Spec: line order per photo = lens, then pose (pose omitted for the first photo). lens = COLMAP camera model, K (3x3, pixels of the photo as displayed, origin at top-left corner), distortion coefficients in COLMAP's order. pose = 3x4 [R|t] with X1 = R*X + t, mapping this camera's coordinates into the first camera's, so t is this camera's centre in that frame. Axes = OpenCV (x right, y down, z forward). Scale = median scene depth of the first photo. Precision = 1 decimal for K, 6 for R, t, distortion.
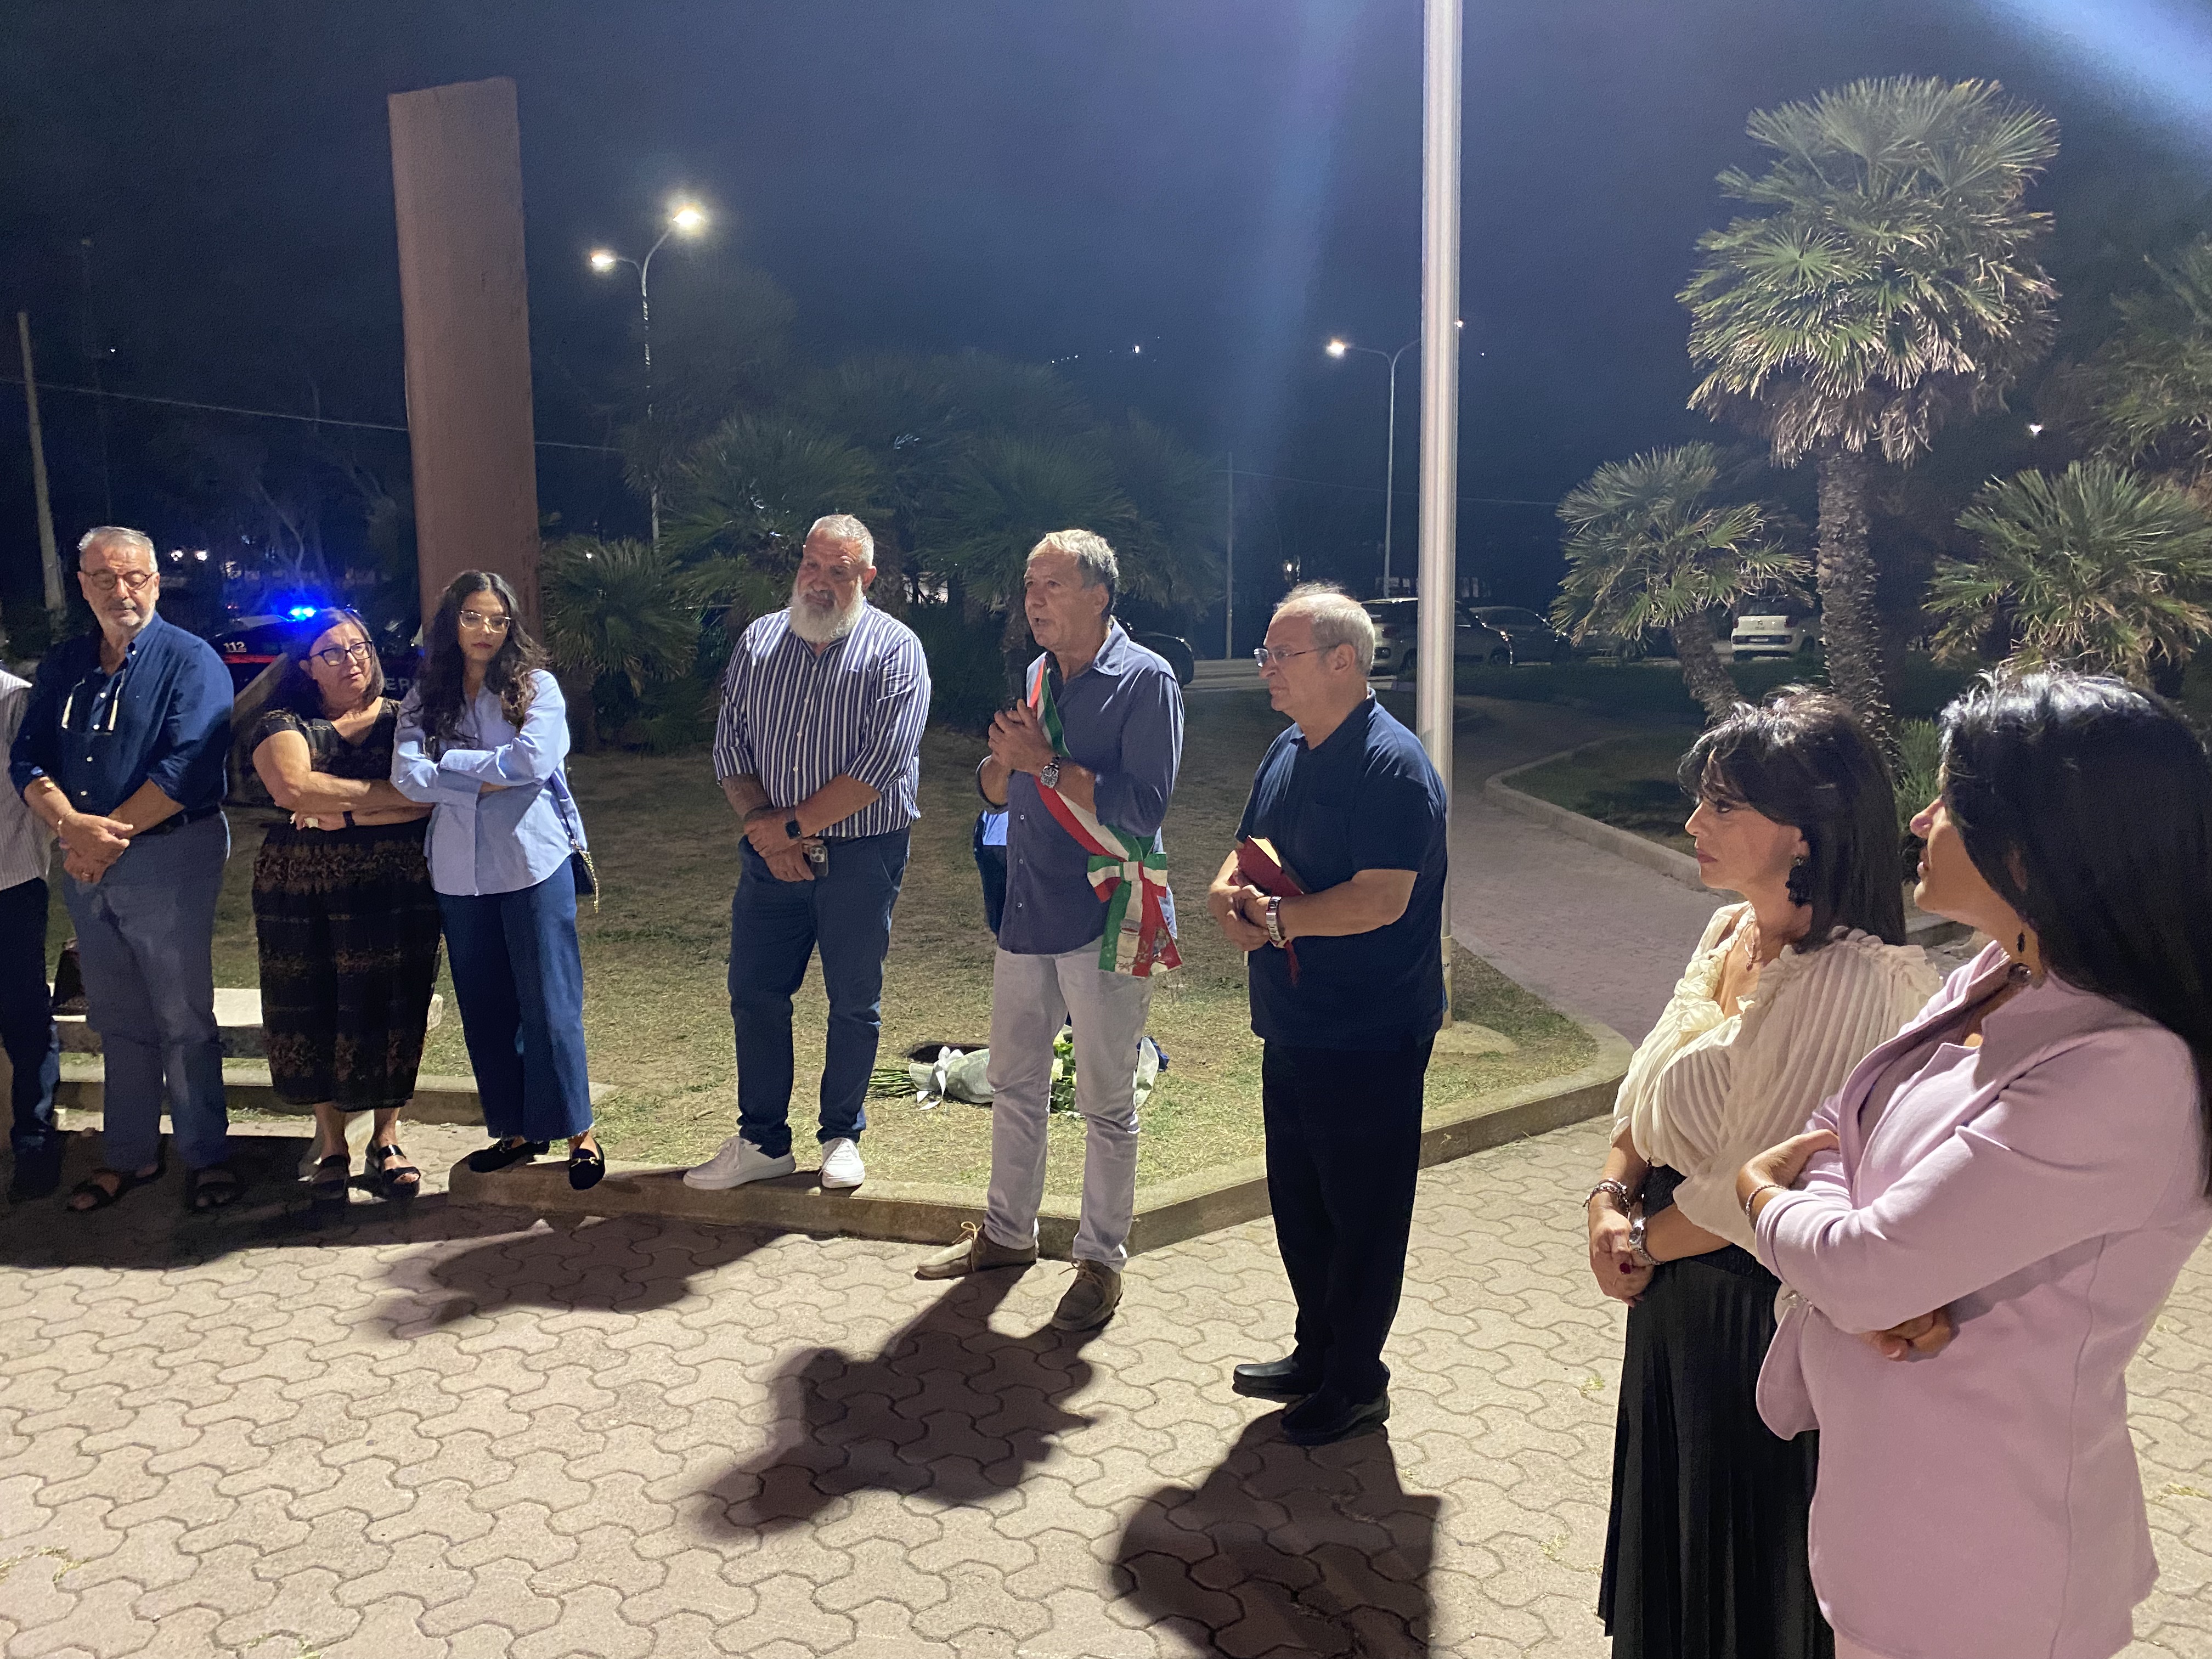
lens RADIAL K [[1678.1, 0, 1098.5], [0, 1678.1, 817.2], [0, 0, 1]] dist [0.034385, -0.021690]
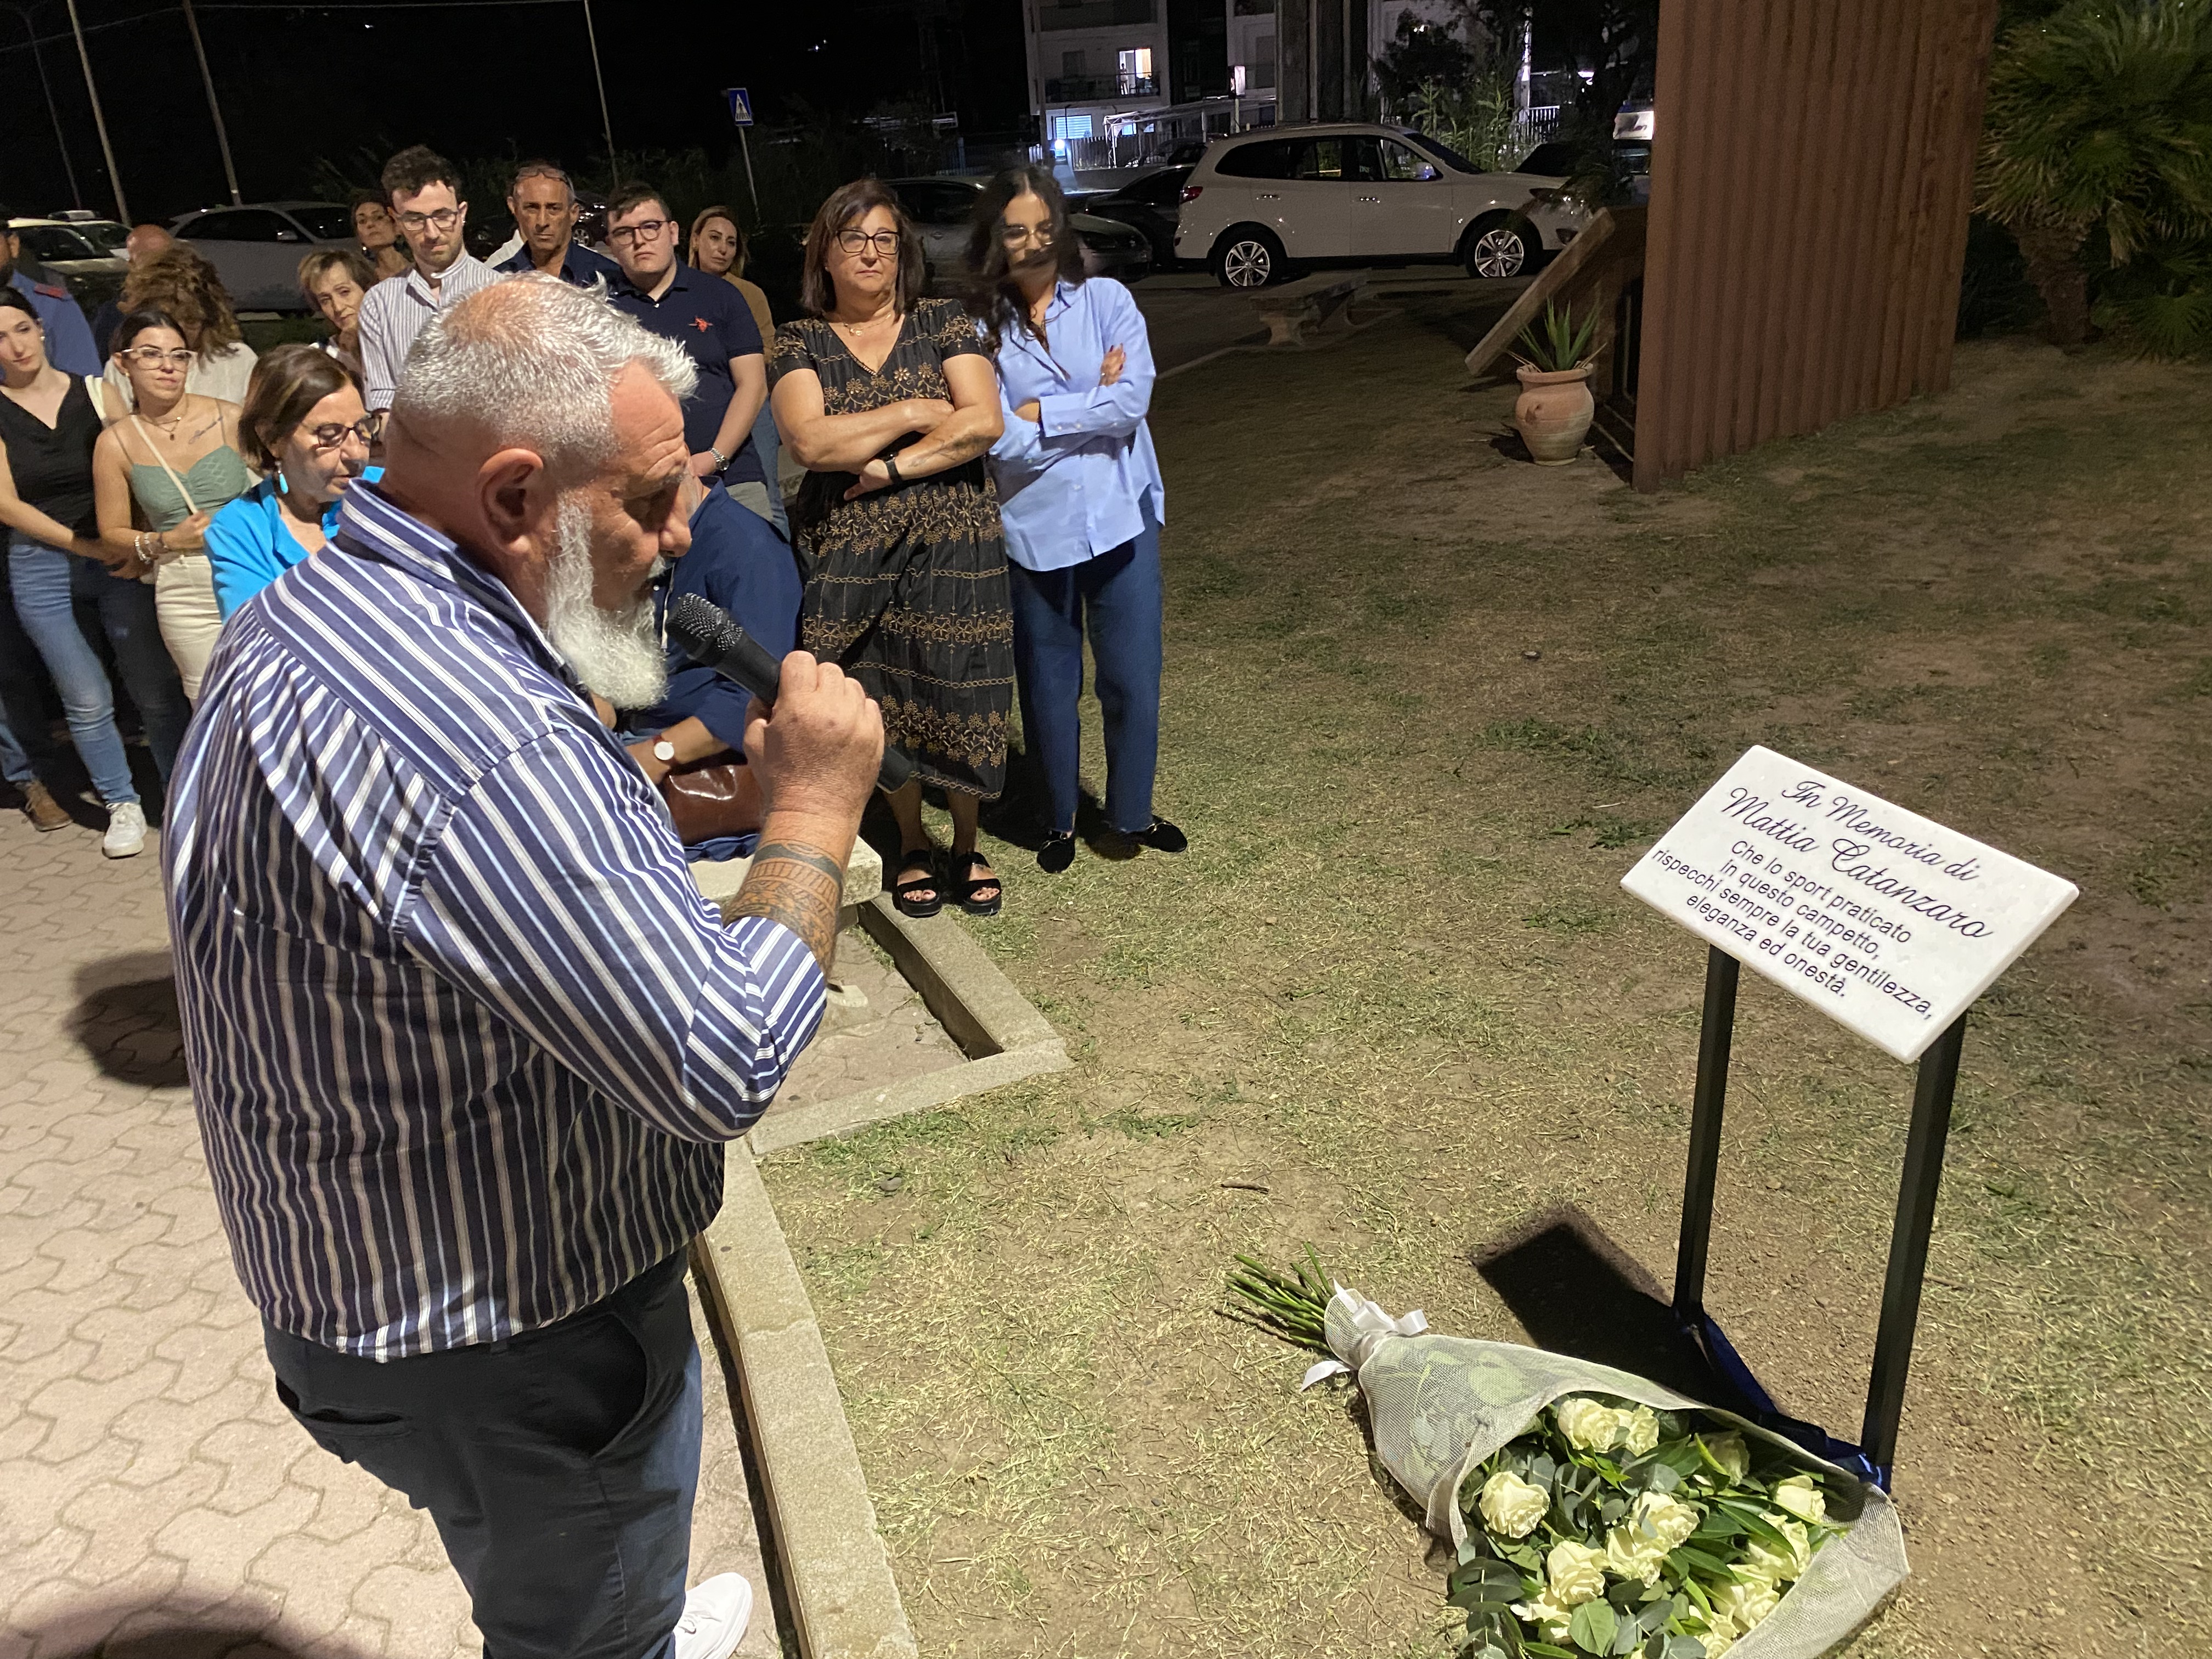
lens RADIAL K [[1678.1, 0, 1111.7], [0, 1678.1, 830.4], [0, 0, 1]] dist [0.034385, -0.021690]
pose [[0.541084, 0.292503, -0.788460, 0.184195], [-0.049222, 0.946970, 0.317528, -0.119978], [0.839527, -0.133000, 0.526788, 0.701831]]
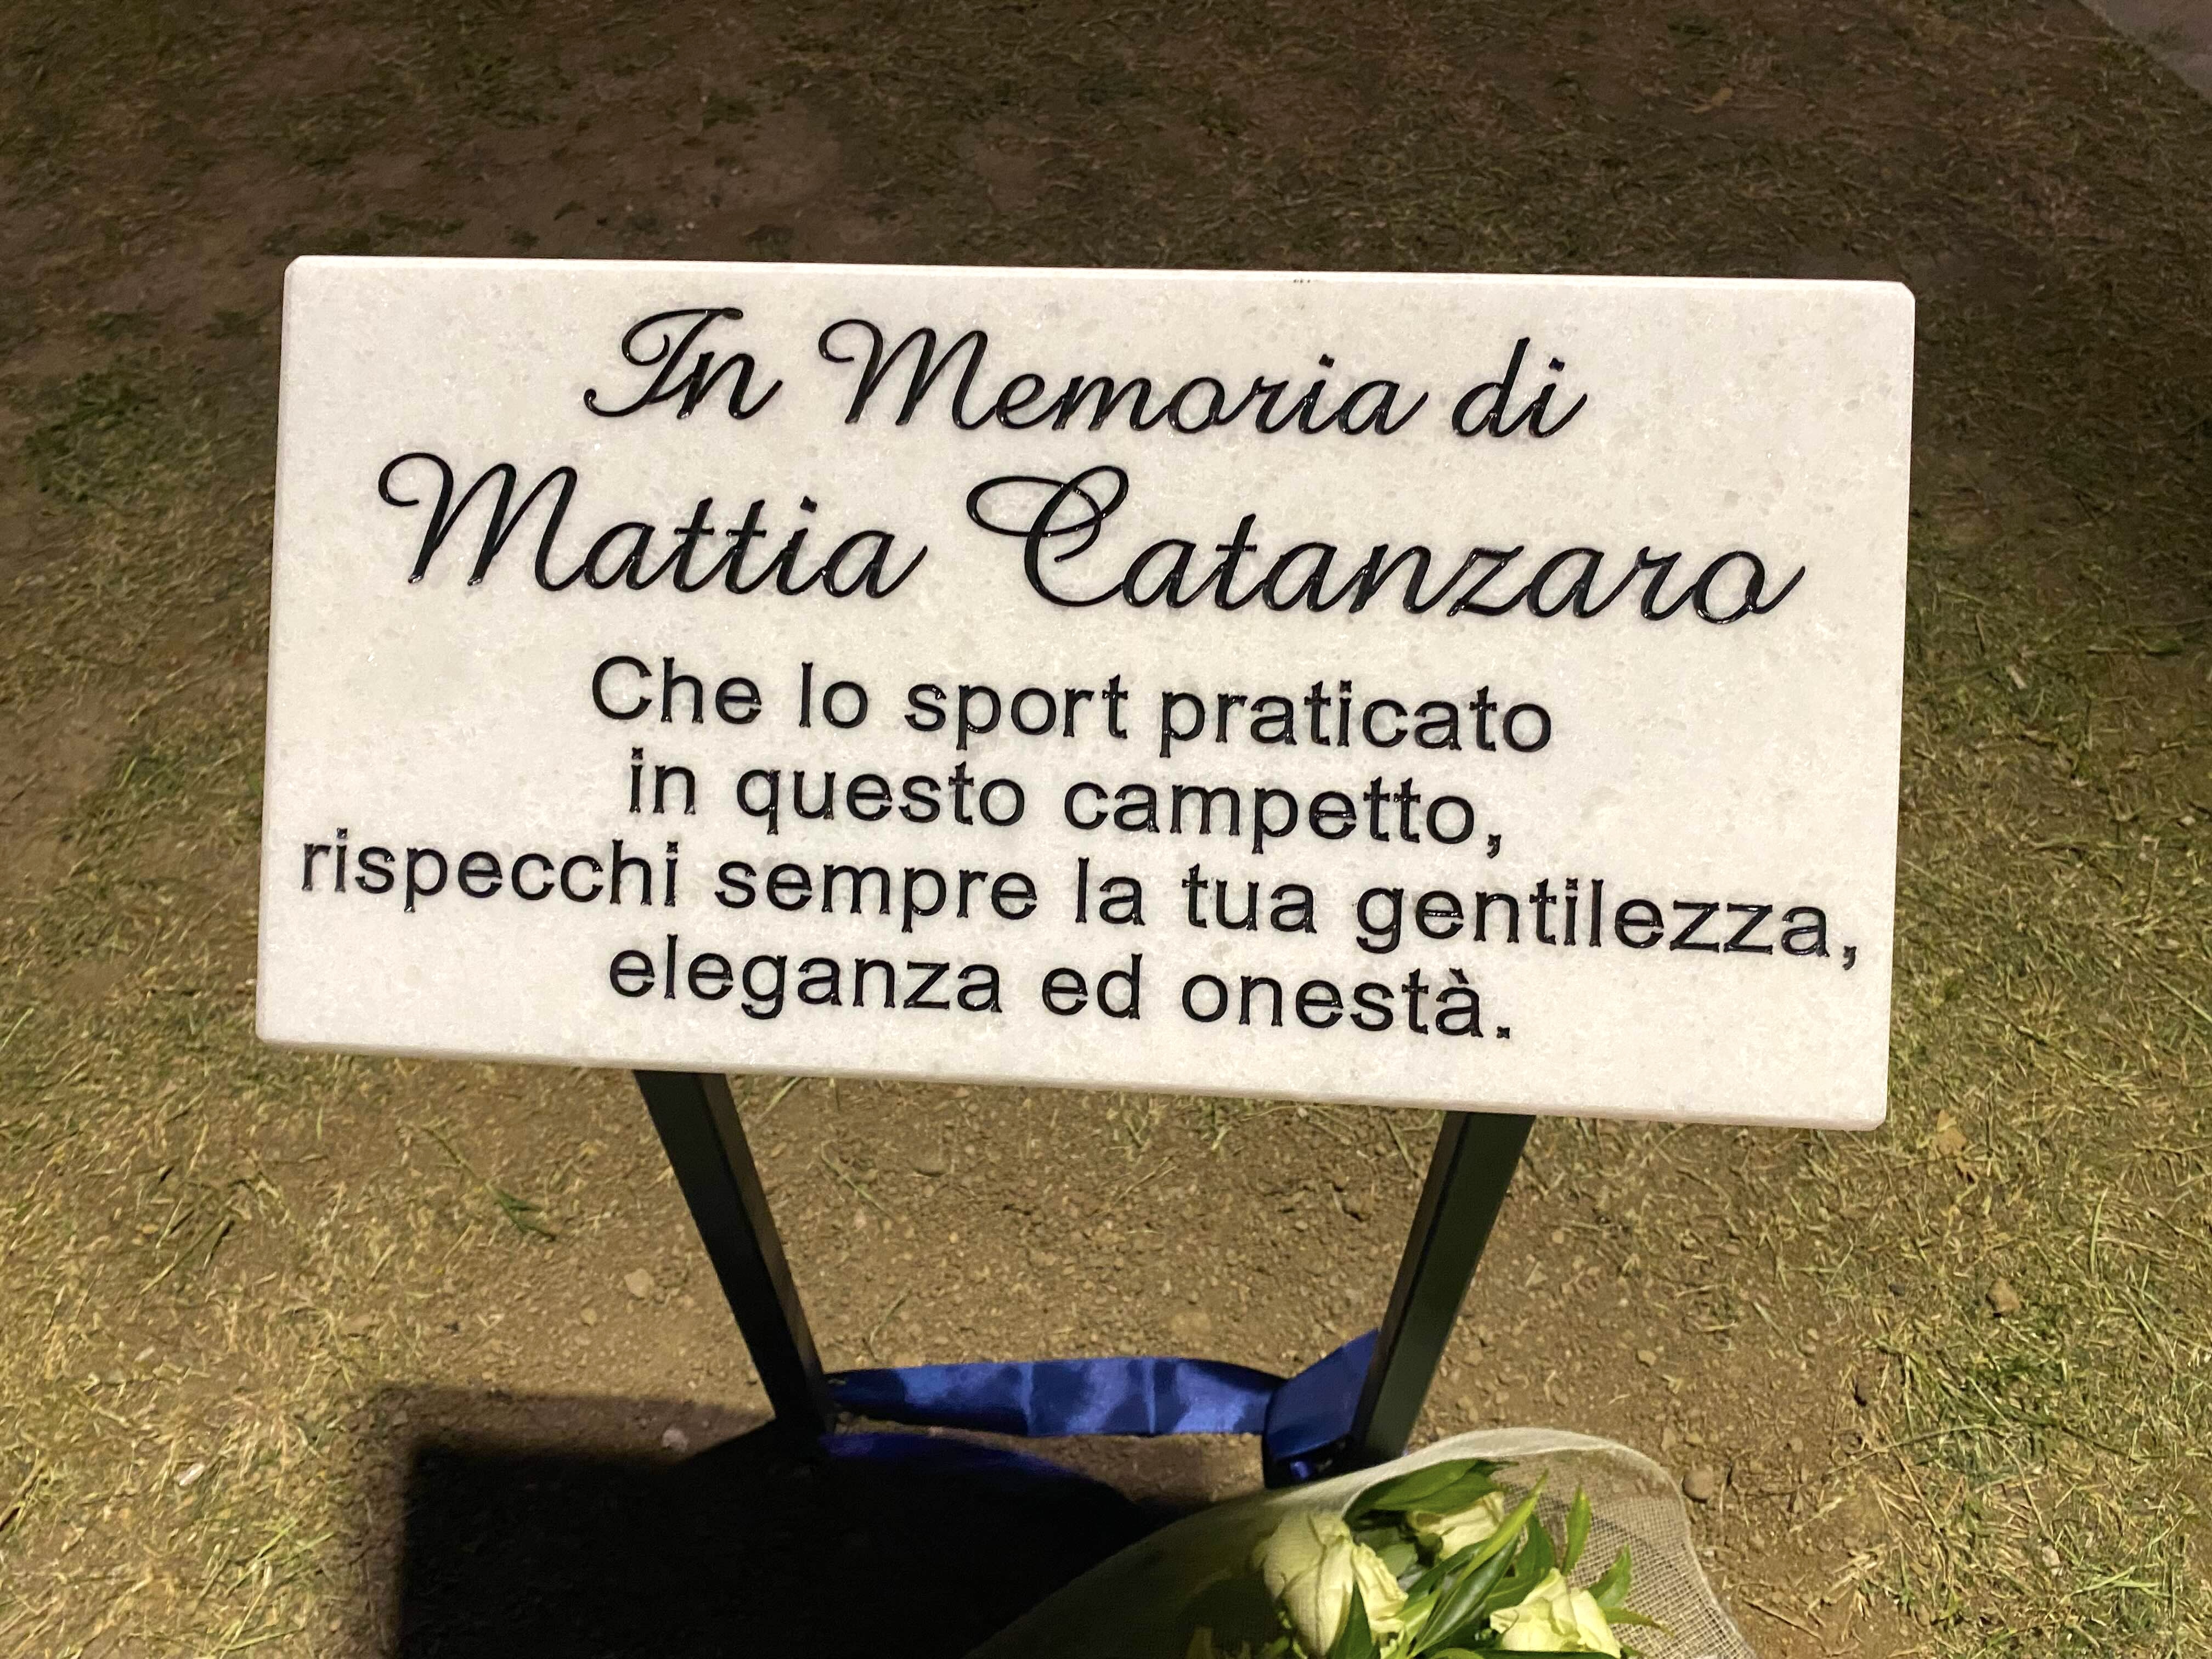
lens RADIAL K [[1678.1, 0, 1105.3], [0, 1678.1, 809.8], [0, 0, 1]] dist [0.034385, -0.021690]
pose [[0.984712, -0.147023, 0.093414, -0.028255], [0.042566, 0.723123, 0.689406, -0.059958], [-0.168908, -0.674890, 0.718326, 0.951679]]
